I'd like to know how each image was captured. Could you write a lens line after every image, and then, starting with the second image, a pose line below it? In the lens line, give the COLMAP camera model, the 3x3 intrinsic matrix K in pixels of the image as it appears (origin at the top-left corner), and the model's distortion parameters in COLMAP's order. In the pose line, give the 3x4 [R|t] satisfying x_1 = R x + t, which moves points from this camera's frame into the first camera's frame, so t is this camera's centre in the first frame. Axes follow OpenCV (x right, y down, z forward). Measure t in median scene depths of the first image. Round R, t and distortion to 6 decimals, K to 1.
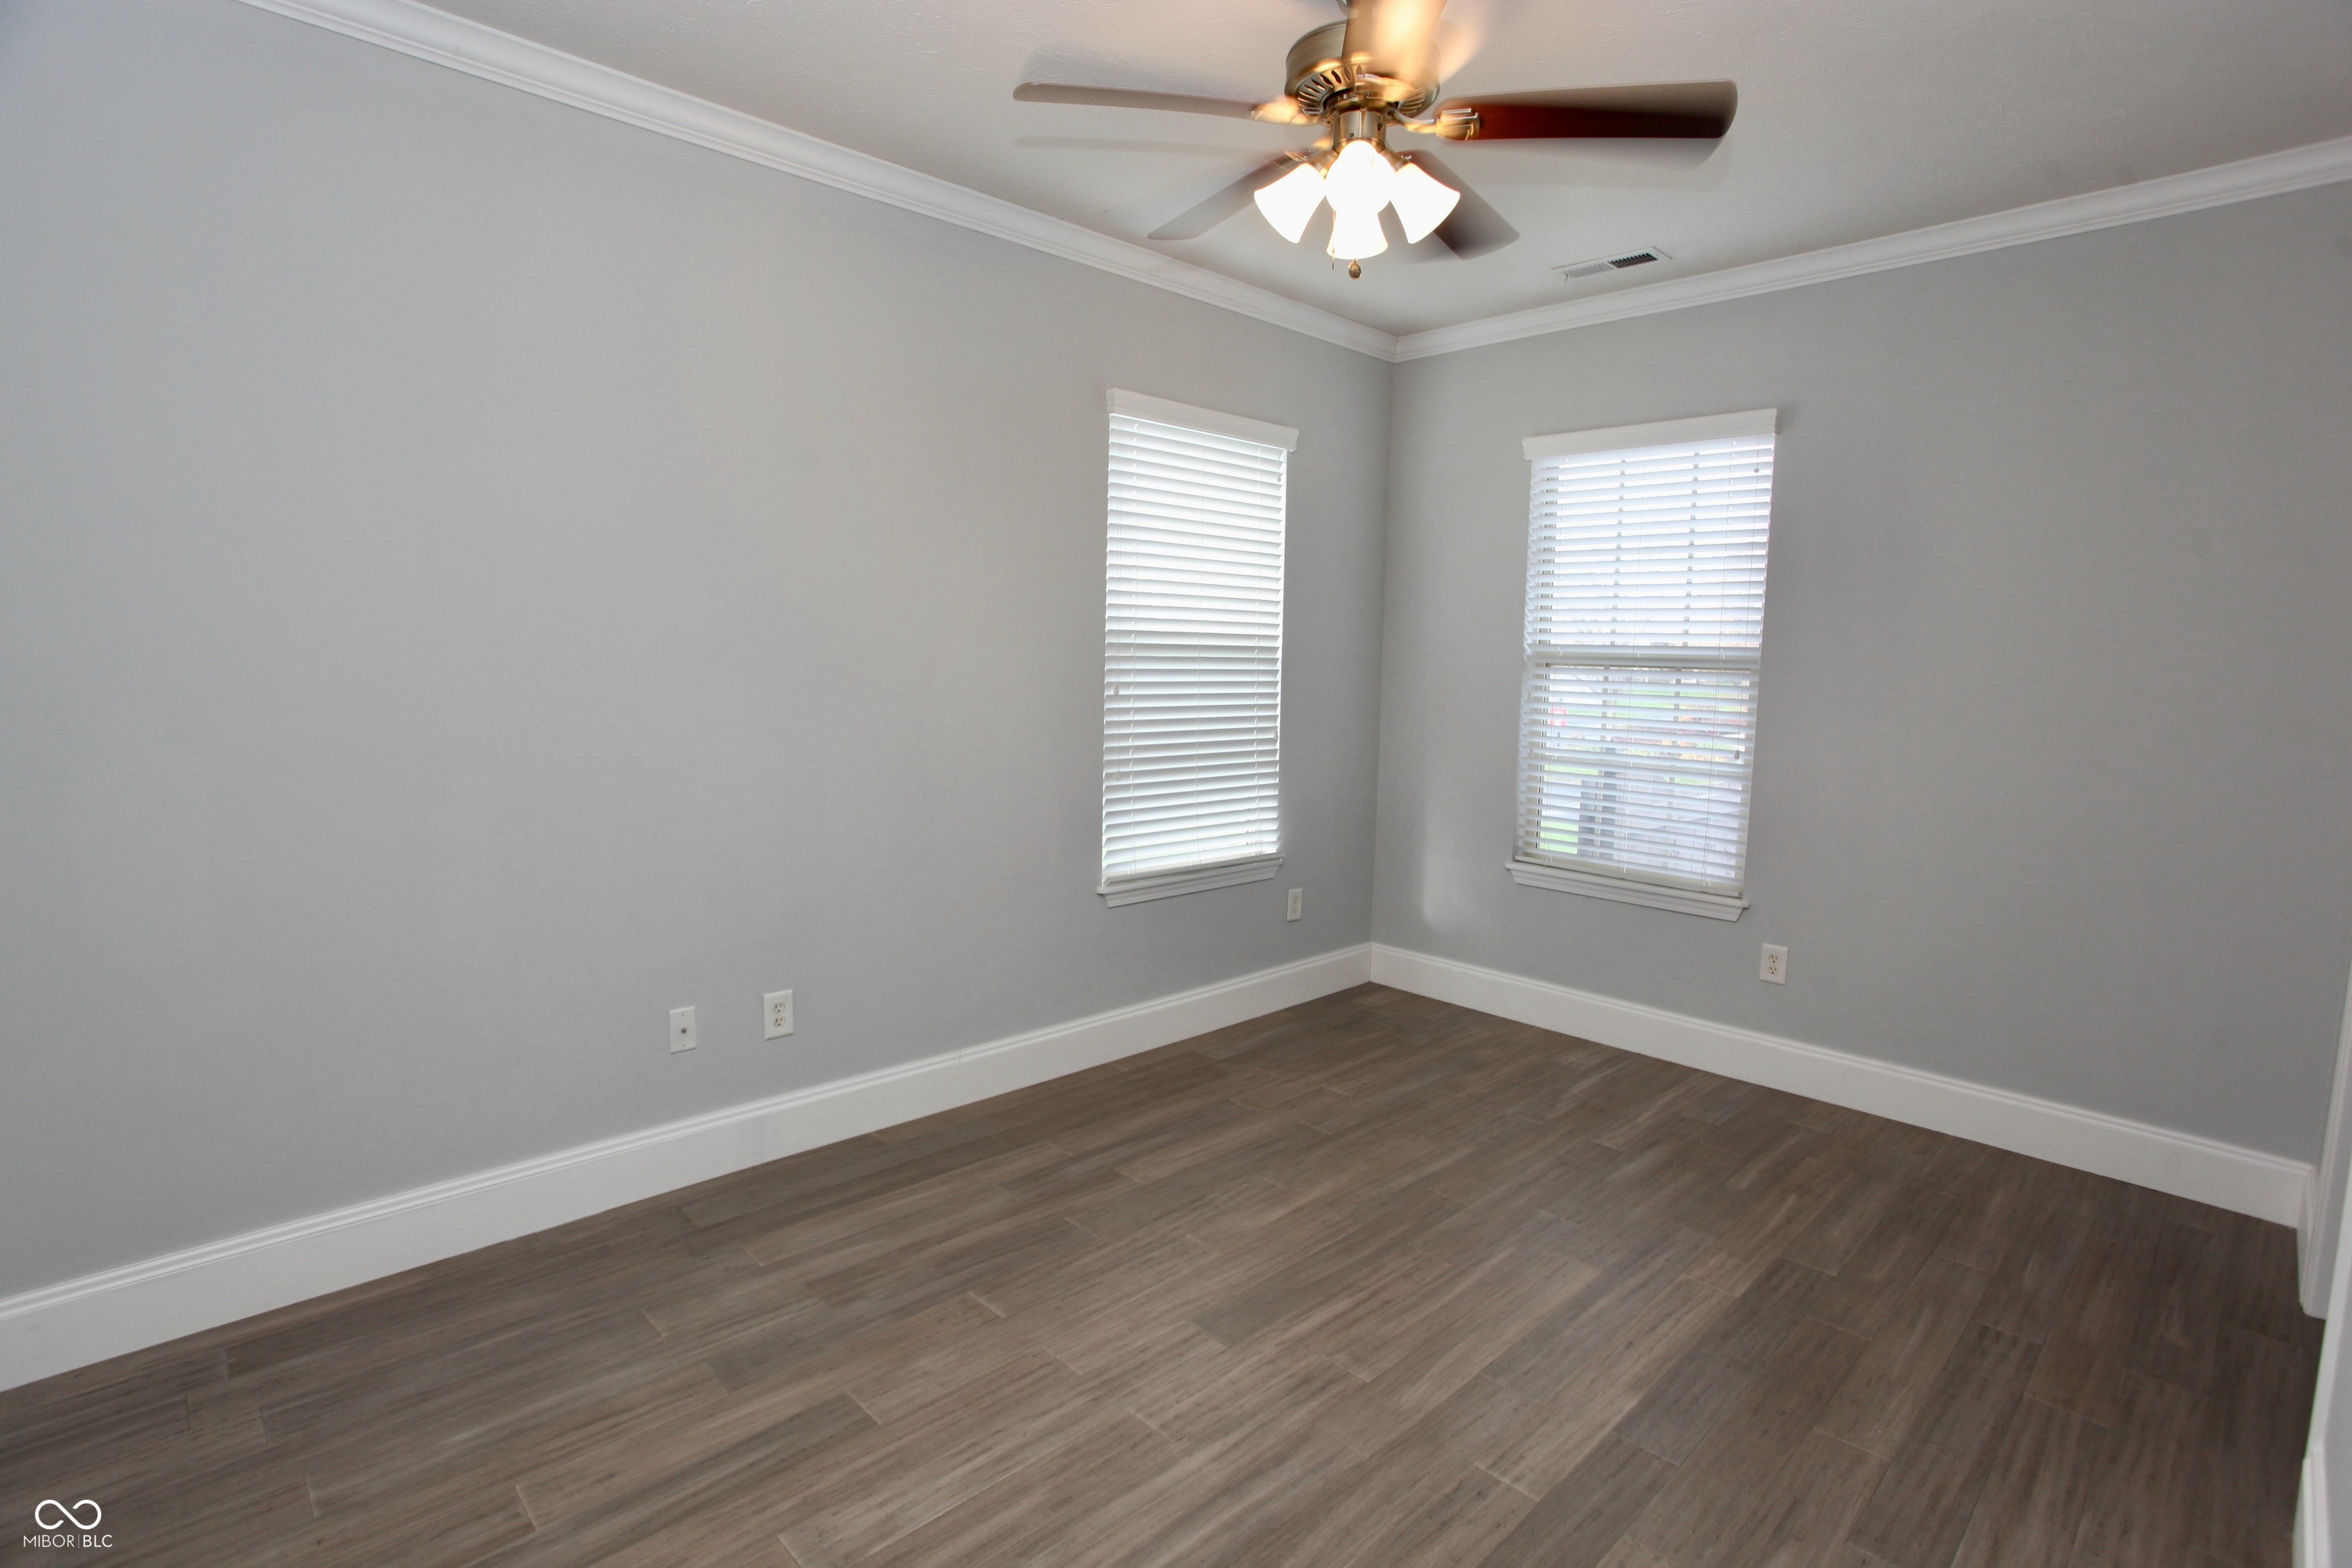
lens RADIAL K [[1139.4, 0, 1175.8], [0, 1139.4, 780.6], [0, 0, 1]] dist [-0.078215, 0.038419]
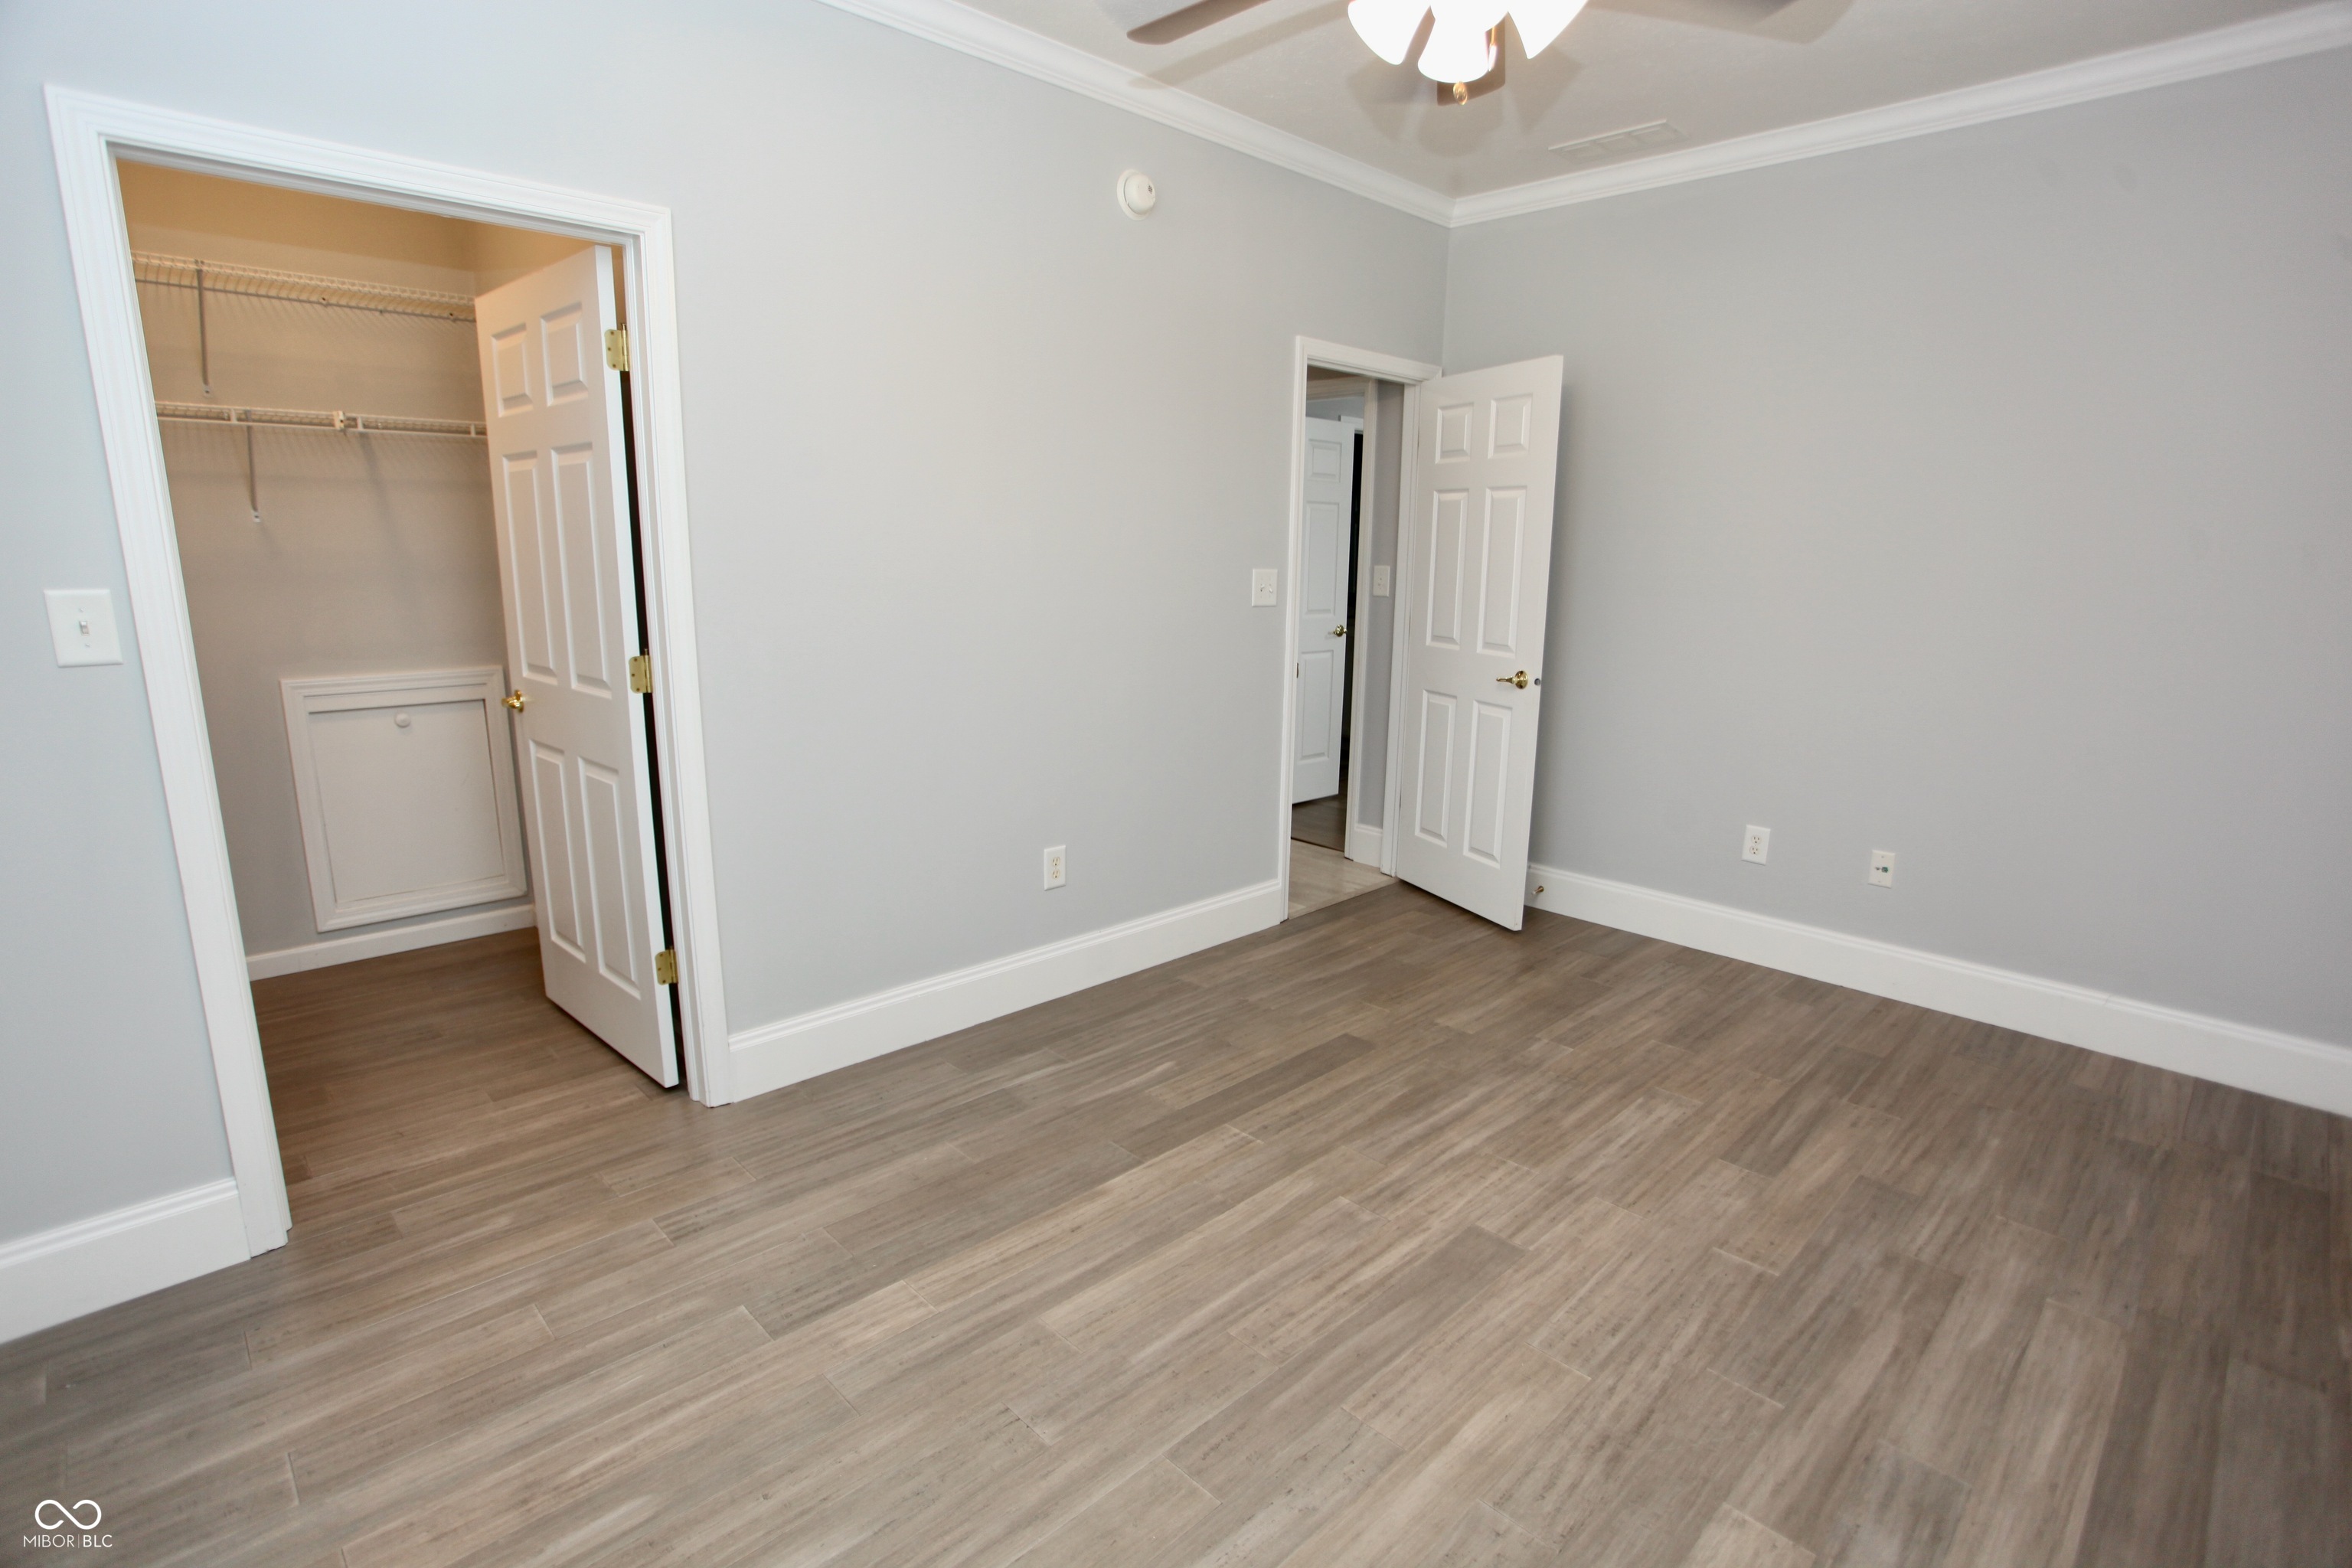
lens RADIAL K [[1139.4, 0, 1175.8], [0, 1139.4, 780.6], [0, 0, 1]] dist [-0.078215, 0.038419]
pose [[-0.999383, -0.033181, -0.011552, 0.349786], [-0.035128, 0.949801, 0.310876, -0.193589], [0.000657, 0.311090, -0.950380, 1.864307]]
